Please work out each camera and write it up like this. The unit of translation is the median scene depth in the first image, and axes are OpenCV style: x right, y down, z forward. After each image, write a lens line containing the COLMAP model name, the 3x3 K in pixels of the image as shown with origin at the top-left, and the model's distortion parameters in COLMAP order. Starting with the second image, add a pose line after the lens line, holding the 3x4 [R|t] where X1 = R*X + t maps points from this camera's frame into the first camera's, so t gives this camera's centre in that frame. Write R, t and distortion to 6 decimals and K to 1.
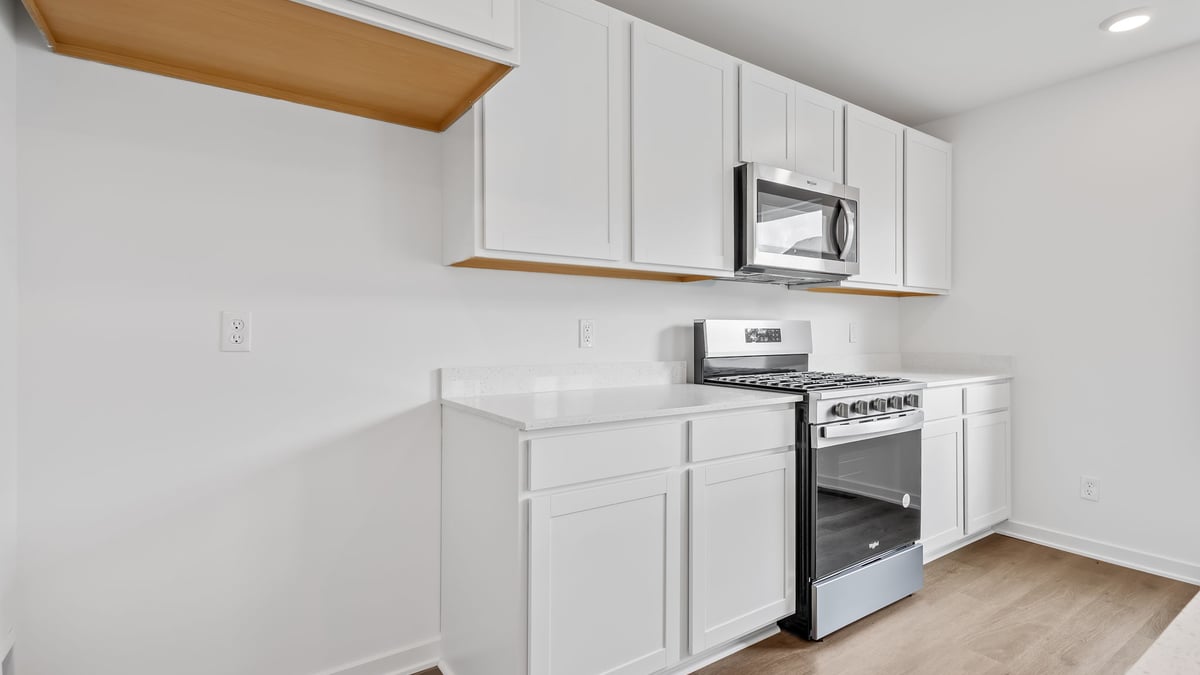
lens RADIAL K [[553.9, 0, 586.4], [0, 553.9, 336.5], [0, 0, 1]] dist [-0.000034, -0.003808]
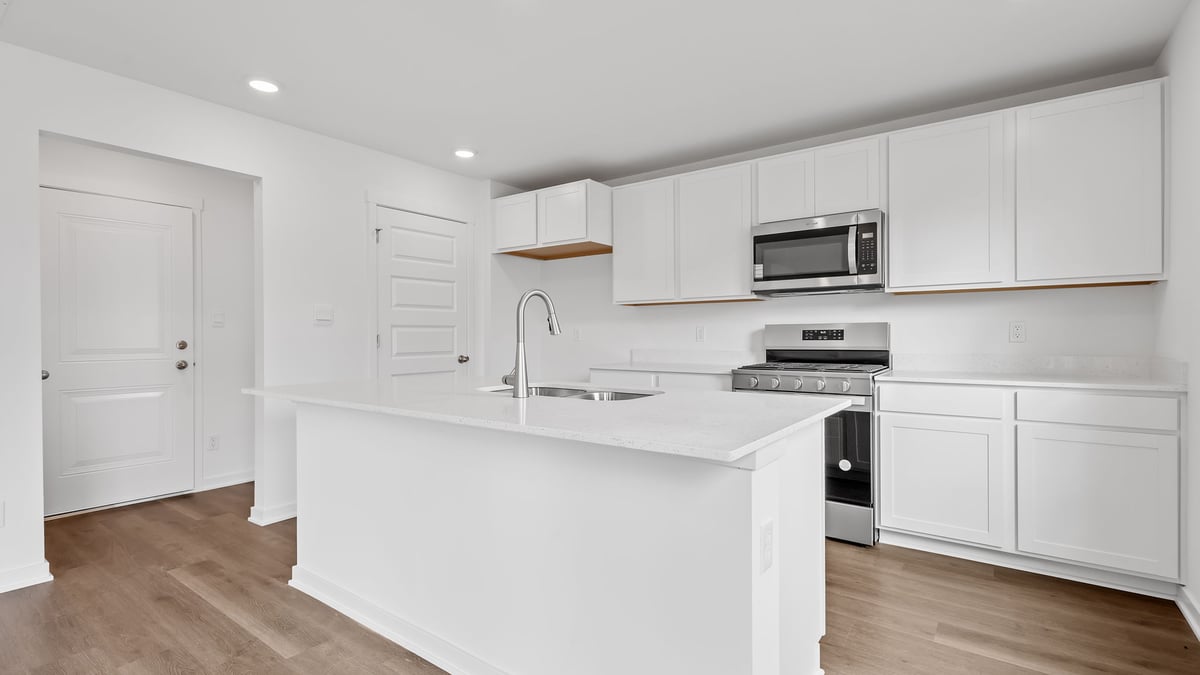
lens RADIAL K [[553.9, 0, 600.1], [0, 553.9, 338.1], [0, 0, 1]] dist [-0.000034, -0.003808]
pose [[0.349193, 0.004413, -0.937040, 1.504208], [0.001305, 0.999986, 0.005196, -0.002198], [0.937050, -0.003037, 0.349183, 0.029288]]
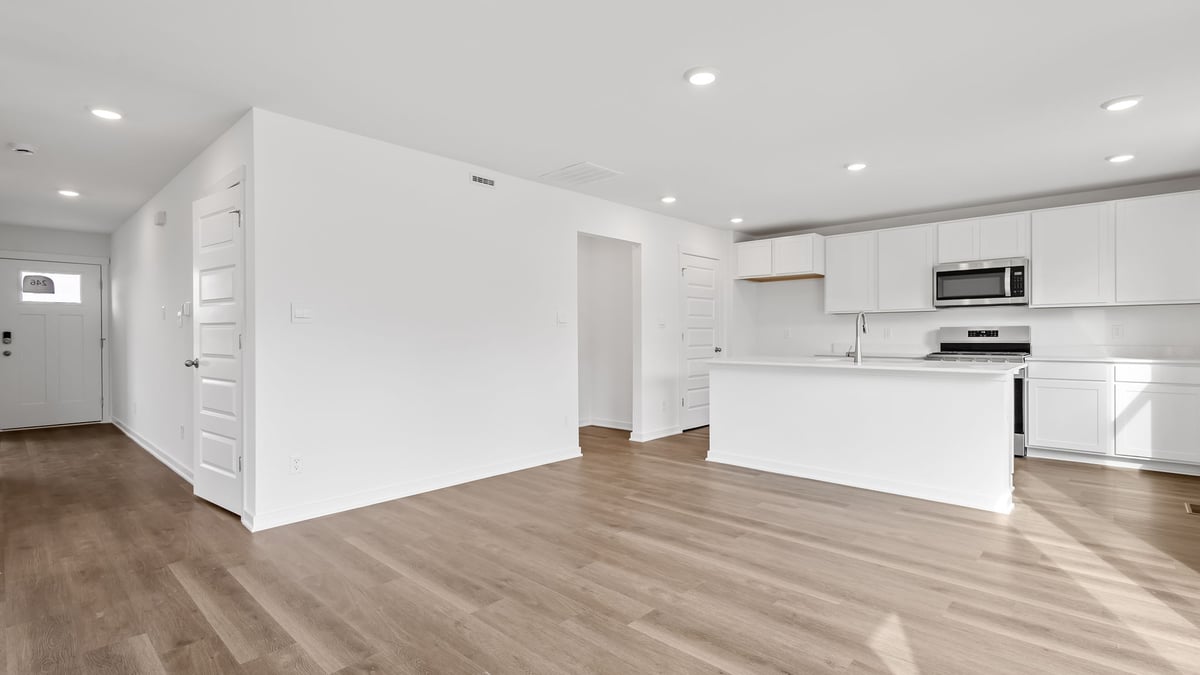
lens RADIAL K [[553.9, 0, 595.6], [0, 553.9, 340.8], [0, 0, 1]] dist [-0.000034, -0.003808]
pose [[0.235515, 0.009091, -0.971828, 2.208852], [0.000938, 0.999954, 0.009581, 0.004349], [0.971870, -0.003168, 0.235495, -1.029980]]
